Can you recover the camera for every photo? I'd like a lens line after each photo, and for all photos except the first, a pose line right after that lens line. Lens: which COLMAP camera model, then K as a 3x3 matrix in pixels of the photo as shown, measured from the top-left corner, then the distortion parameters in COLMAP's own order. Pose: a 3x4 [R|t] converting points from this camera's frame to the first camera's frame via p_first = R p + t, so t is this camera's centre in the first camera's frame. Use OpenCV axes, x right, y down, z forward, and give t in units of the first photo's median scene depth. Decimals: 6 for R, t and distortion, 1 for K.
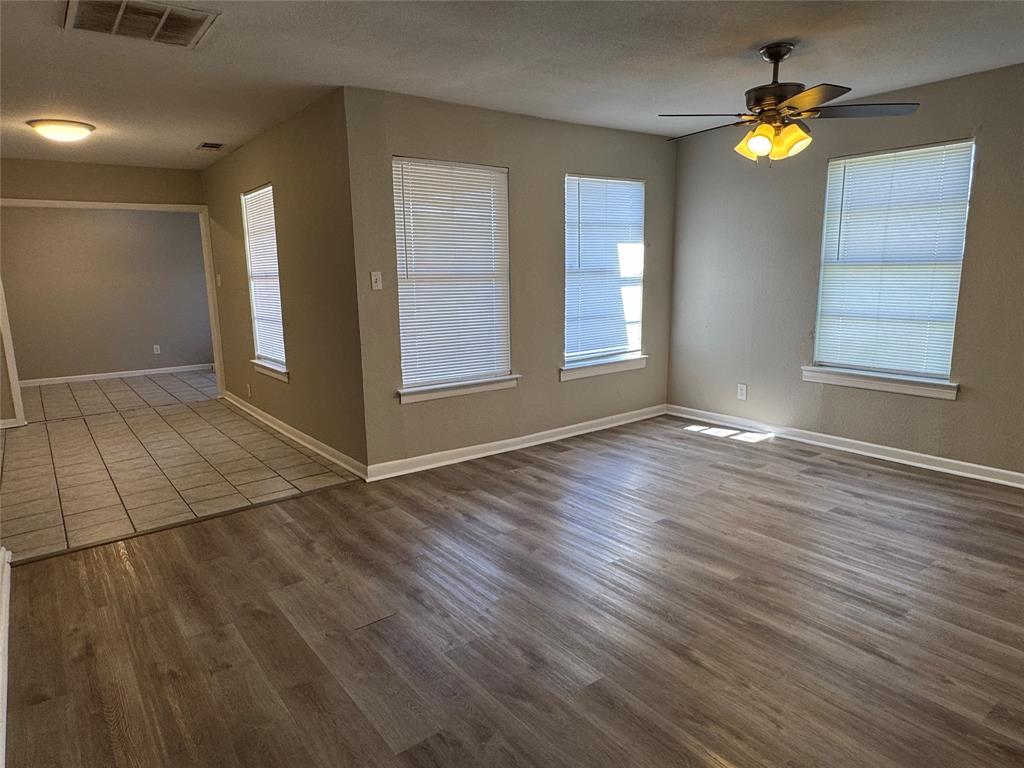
lens RADIAL K [[634.0, 0, 512.0], [0, 634.0, 384.0], [0, 0, 1]] dist [0.002835, 0.000264]
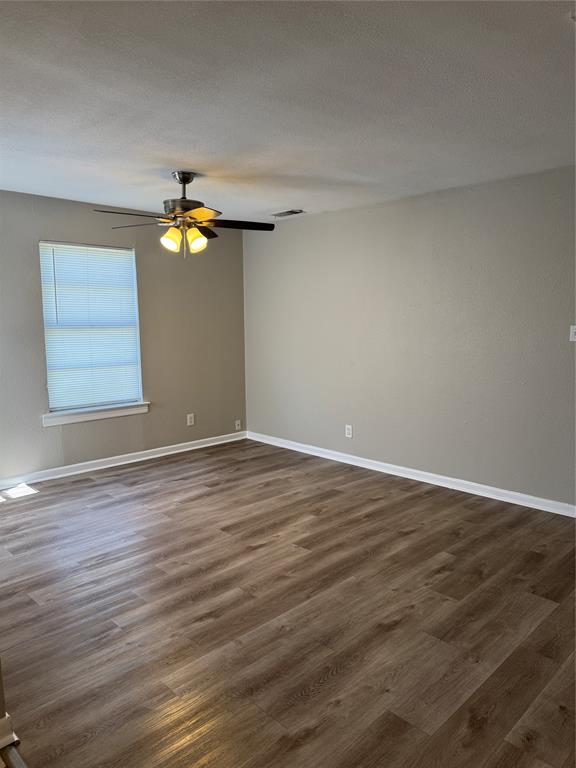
lens RADIAL K [[543.5, 0, 284.9], [0, 543.5, 384.8], [0, 0, 1]] dist [0.088545, -0.117206]
pose [[-0.121672, -0.099636, 0.987557, -0.673984], [0.190014, 0.974209, 0.121700, -0.140007], [-0.974213, 0.202457, -0.099602, 0.787243]]
